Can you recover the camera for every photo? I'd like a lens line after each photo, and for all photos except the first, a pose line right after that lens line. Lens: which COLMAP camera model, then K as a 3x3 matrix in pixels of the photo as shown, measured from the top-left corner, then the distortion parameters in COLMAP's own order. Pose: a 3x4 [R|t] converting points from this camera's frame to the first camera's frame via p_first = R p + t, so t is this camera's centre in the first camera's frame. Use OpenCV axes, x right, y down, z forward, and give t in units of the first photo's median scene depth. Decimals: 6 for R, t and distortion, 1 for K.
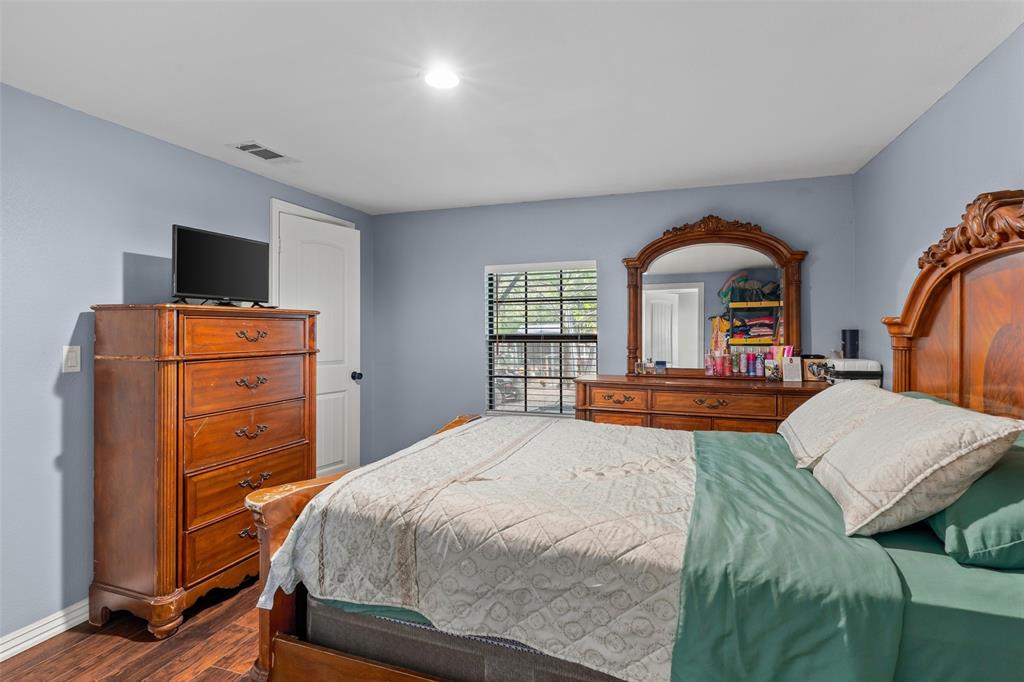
lens RADIAL K [[526.5, 0, 520.7], [0, 526.5, 337.7], [0, 0, 1]] dist [0.008014, 0.000872]
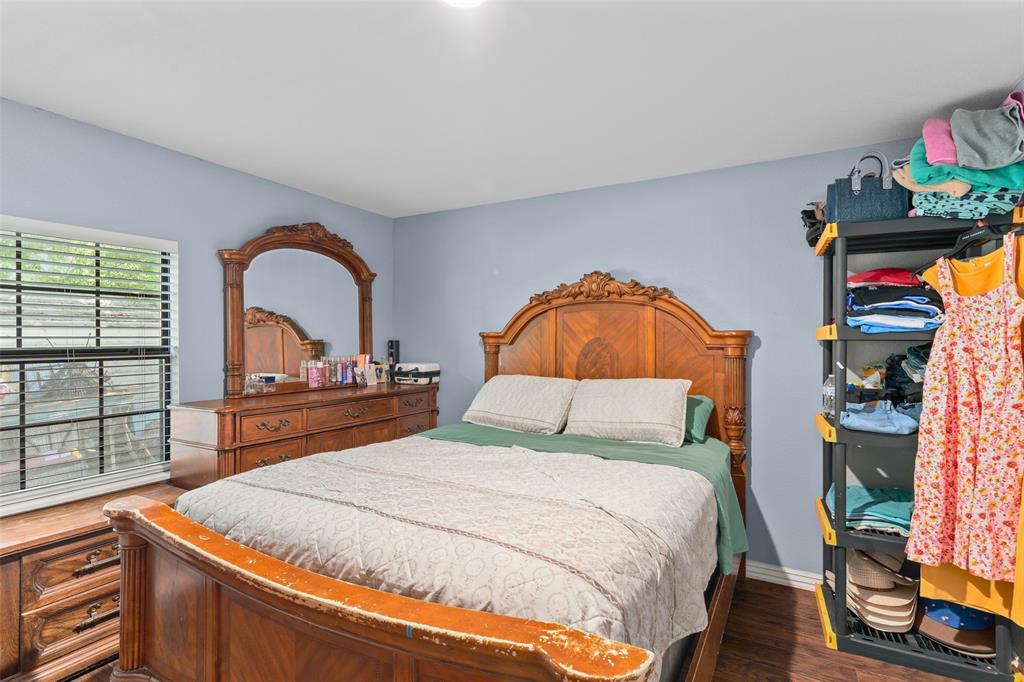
lens RADIAL K [[493.1, 0, 516.8], [0, 493.1, 340.3], [0, 0, 1]] dist [0.002297, 0.000775]
pose [[0.153812, 0.001370, 0.988099, -0.488003], [0.016206, 0.999861, -0.003909, -0.005491], [-0.987967, 0.016615, 0.153768, 0.501123]]
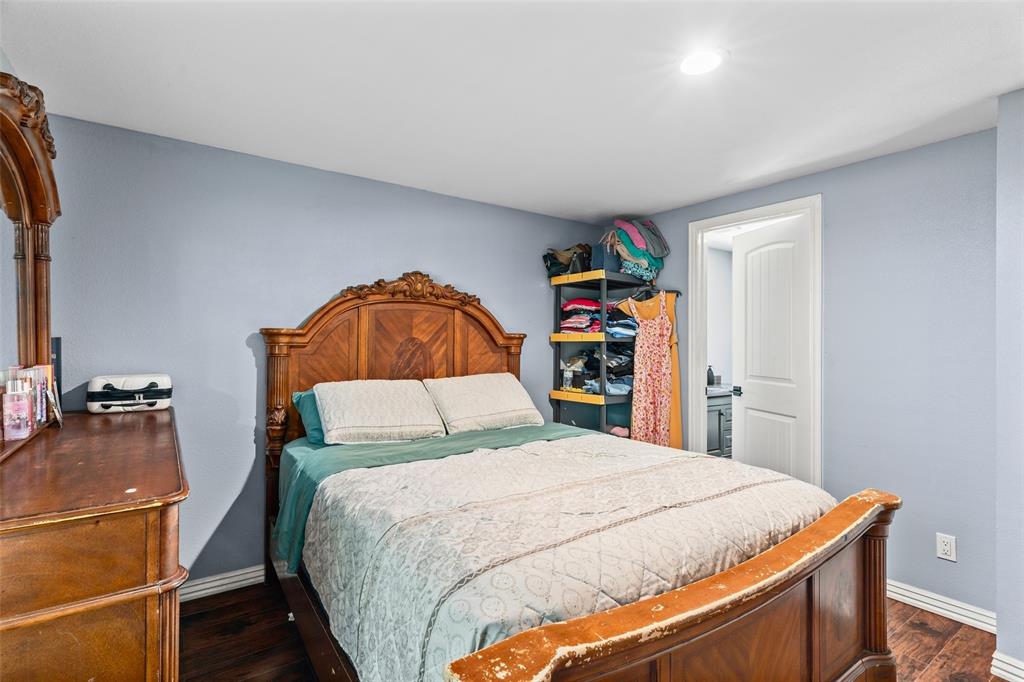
lens RADIAL K [[493.1, 0, 480.0], [0, 493.1, 337.4], [0, 0, 1]] dist [0.002297, 0.000775]
pose [[-0.813666, -0.000907, 0.581332, -0.195014], [0.002672, 0.999982, 0.005300, -0.016704], [-0.581326, 0.005866, -0.813649, 1.167301]]
